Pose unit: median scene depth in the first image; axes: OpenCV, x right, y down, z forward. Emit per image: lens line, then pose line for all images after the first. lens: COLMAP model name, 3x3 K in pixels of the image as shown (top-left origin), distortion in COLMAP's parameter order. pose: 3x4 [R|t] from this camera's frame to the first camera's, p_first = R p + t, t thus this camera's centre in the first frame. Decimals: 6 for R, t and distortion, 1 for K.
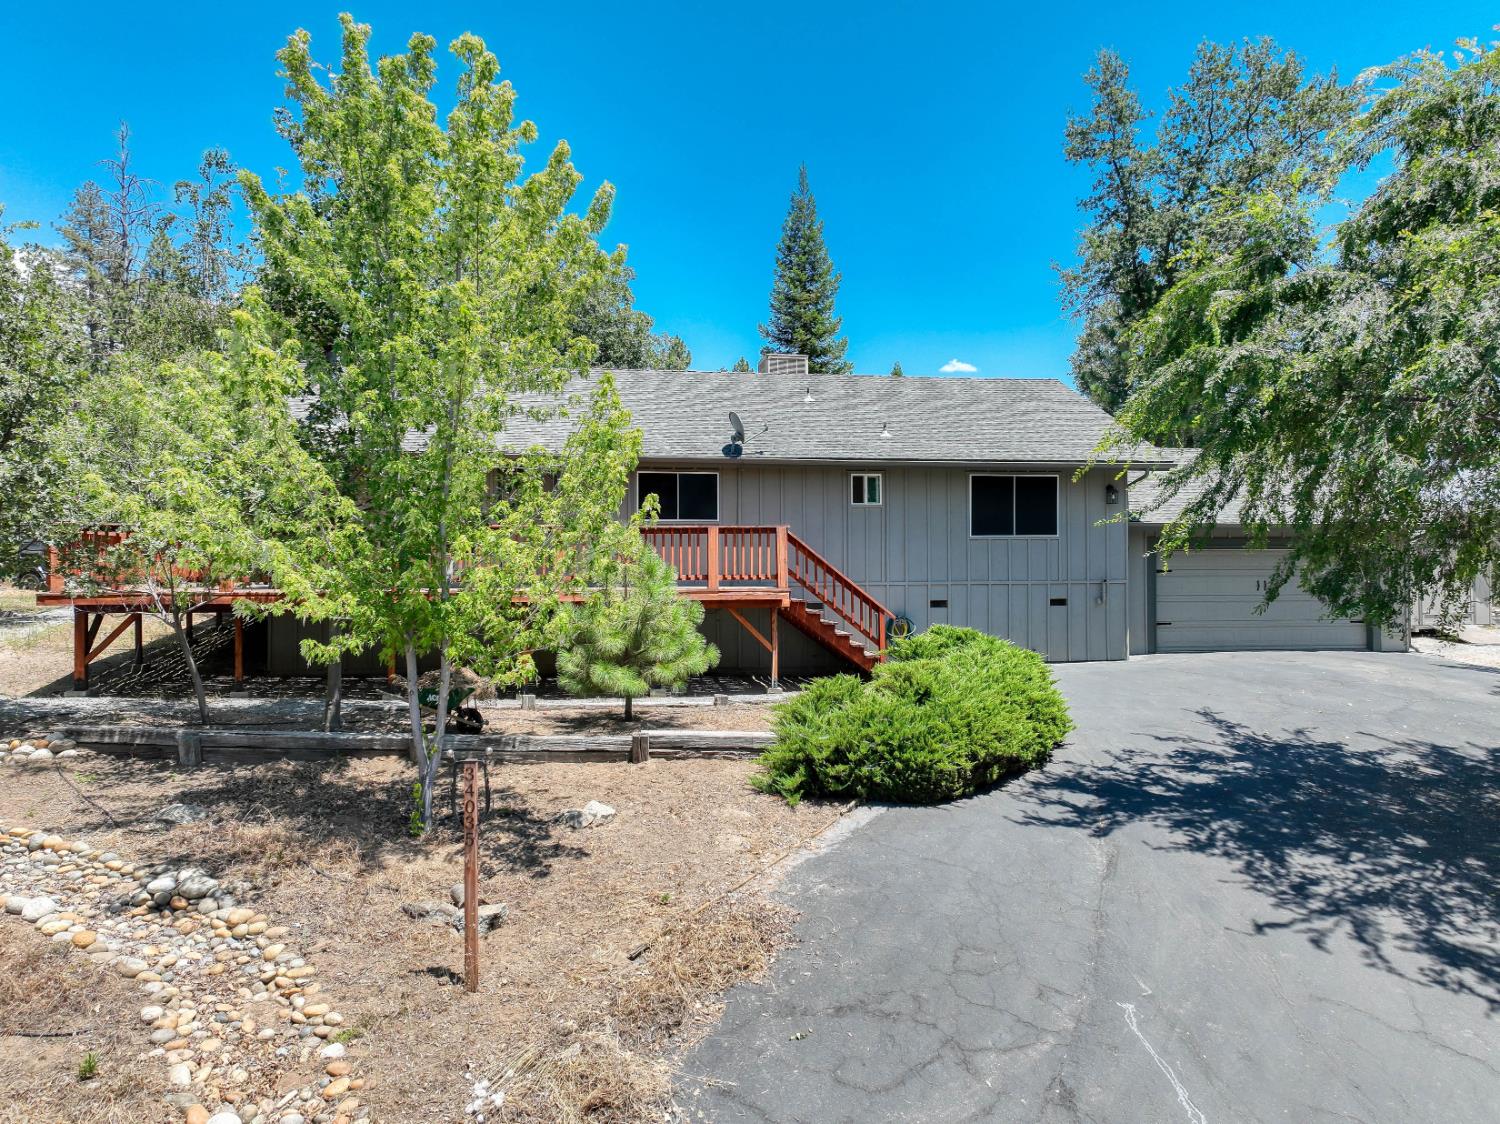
lens RADIAL K [[1058.8, 0, 750.0], [0, 1058.8, 562.0], [0, 0, 1]] dist [0.017452, -0.004715]
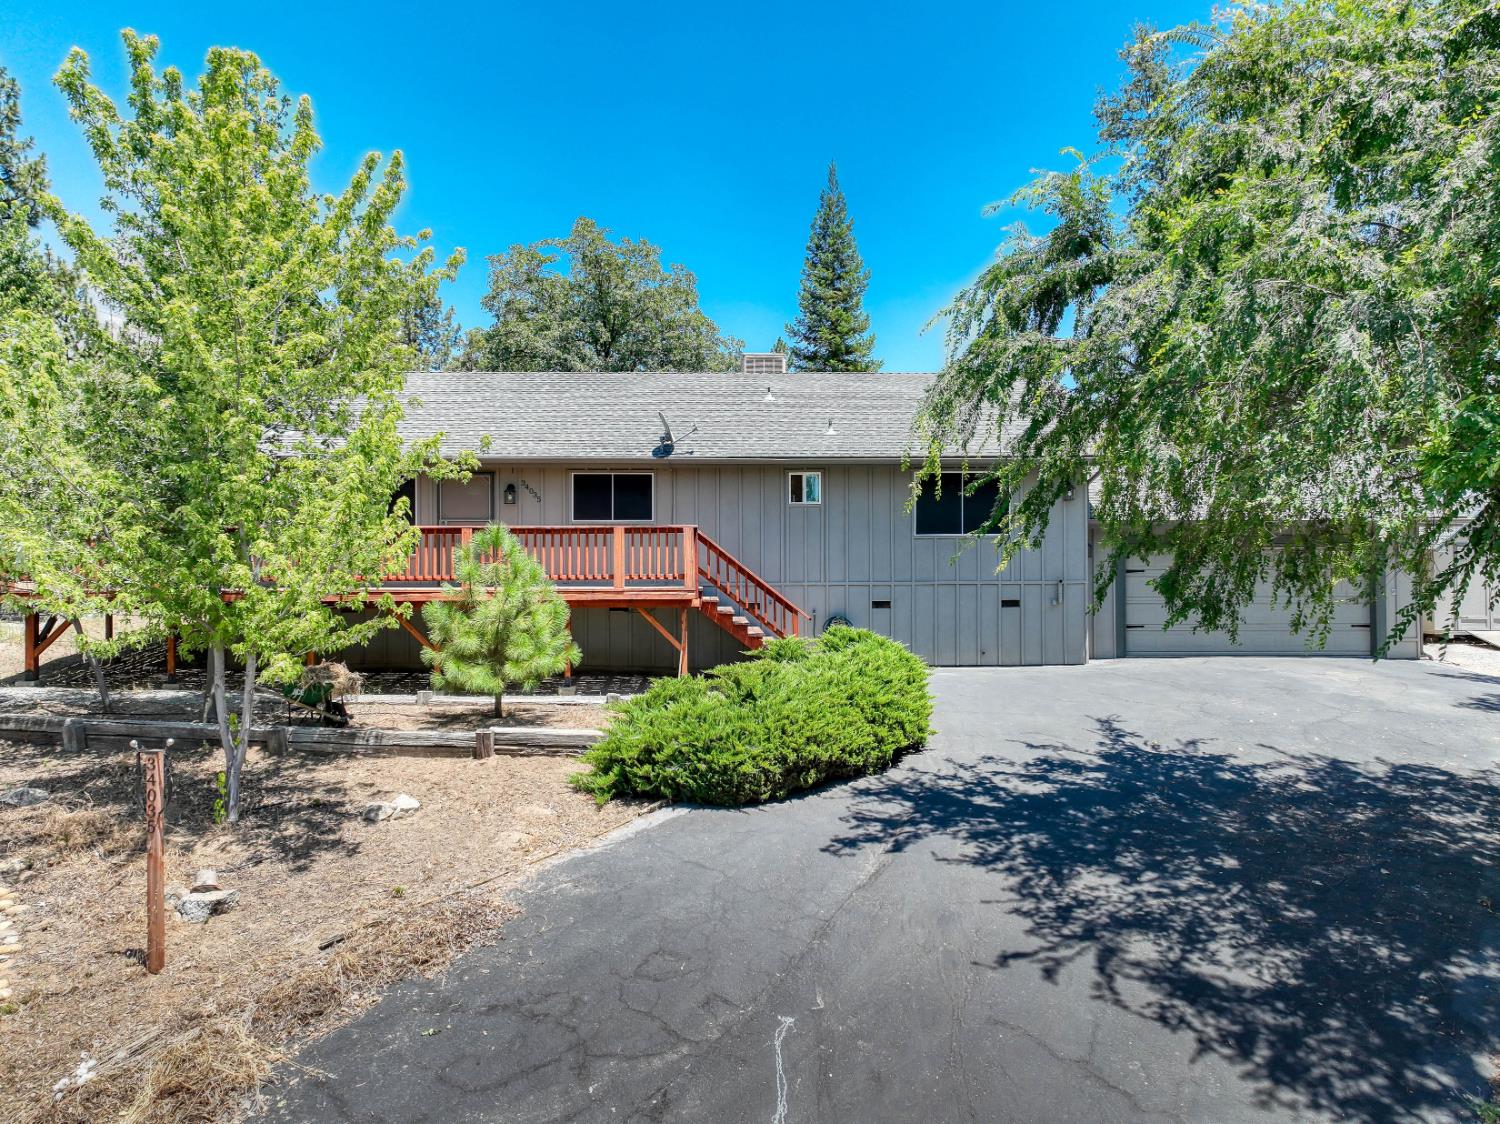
lens RADIAL K [[1056.3, 0, 750.0], [0, 1056.3, 562.0], [0, 0, 1]] dist [0.016253, 0.009640]
pose [[0.990964, -0.001305, -0.134120, 0.285272], [0.001143, 0.999999, -0.001290, 0.001984], [0.134122, 0.001126, 0.990964, 0.026603]]
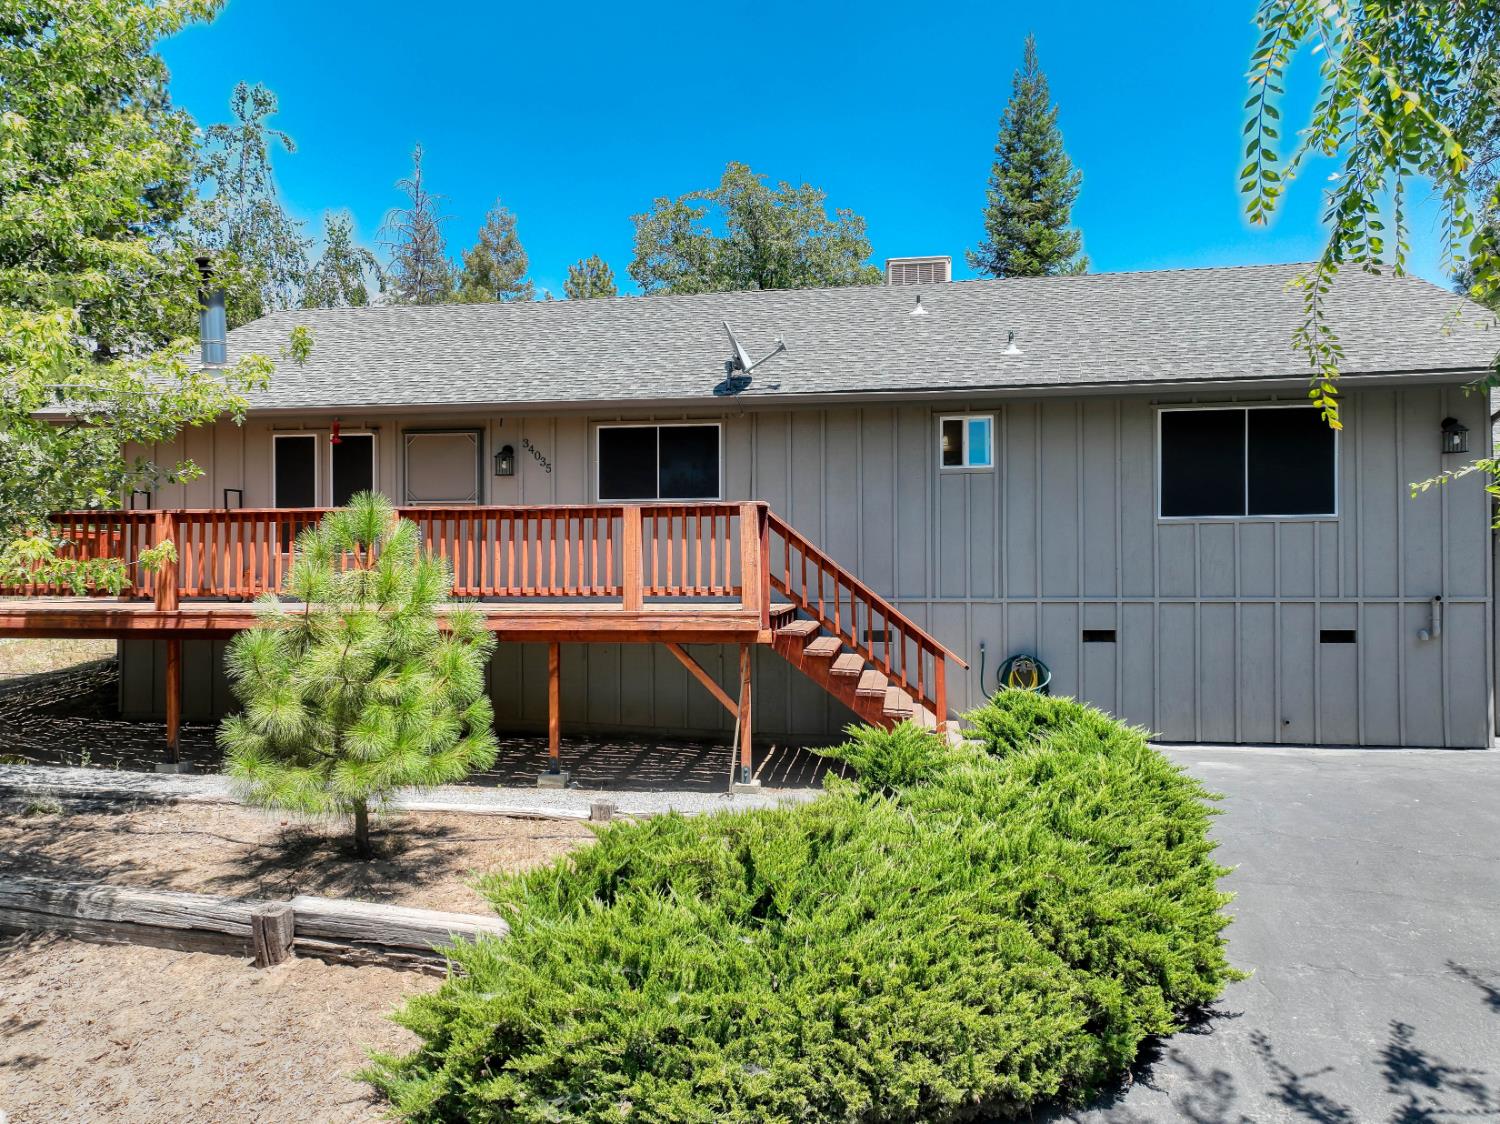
lens RADIAL K [[1056.3, 0, 750.0], [0, 1056.3, 562.0], [0, 0, 1]] dist [0.016253, 0.009640]
pose [[0.947610, -0.001887, -0.319425, 0.275070], [0.002725, 0.999994, 0.002175, -0.003943], [0.319419, -0.002932, 0.947609, 0.590967]]
